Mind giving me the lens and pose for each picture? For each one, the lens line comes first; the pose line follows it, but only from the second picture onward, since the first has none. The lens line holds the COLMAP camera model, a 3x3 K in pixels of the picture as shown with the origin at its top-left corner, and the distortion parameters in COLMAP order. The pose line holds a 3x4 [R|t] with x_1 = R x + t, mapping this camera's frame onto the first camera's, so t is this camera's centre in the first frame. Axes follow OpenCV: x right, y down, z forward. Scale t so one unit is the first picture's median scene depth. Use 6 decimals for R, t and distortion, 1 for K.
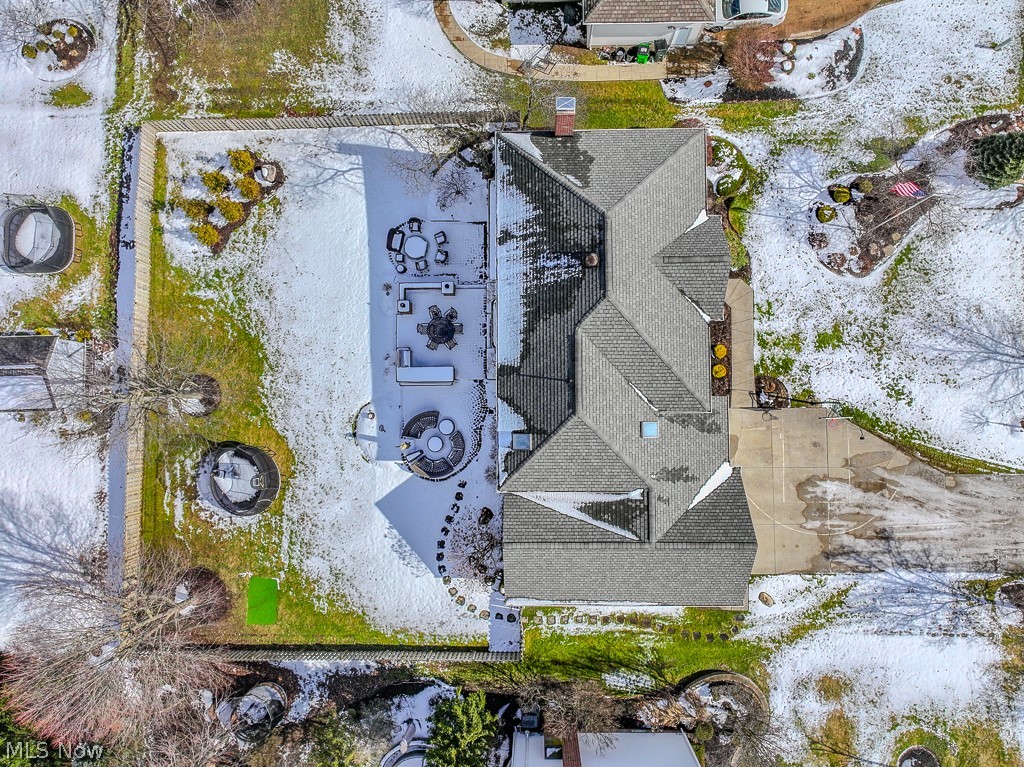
lens RADIAL K [[721.1, 0, 512.0], [0, 721.1, 383.5], [0, 0, 1]] dist [0.005090, 0.005907]
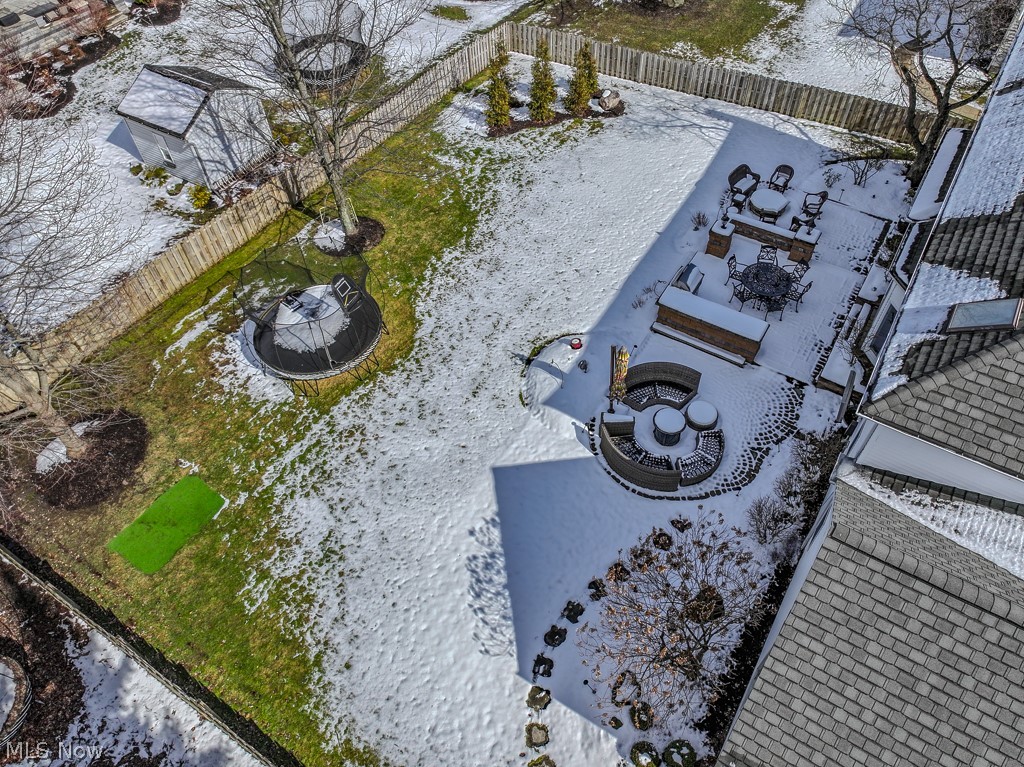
lens RADIAL K [[721.1, 0, 512.0], [0, 721.1, 383.5], [0, 0, 1]] dist [0.005090, 0.005907]
pose [[0.842958, 0.415523, -0.341704, -0.040361], [-0.537223, 0.683820, -0.493742, 0.350752], [0.028503, 0.599776, 0.799660, 0.583443]]
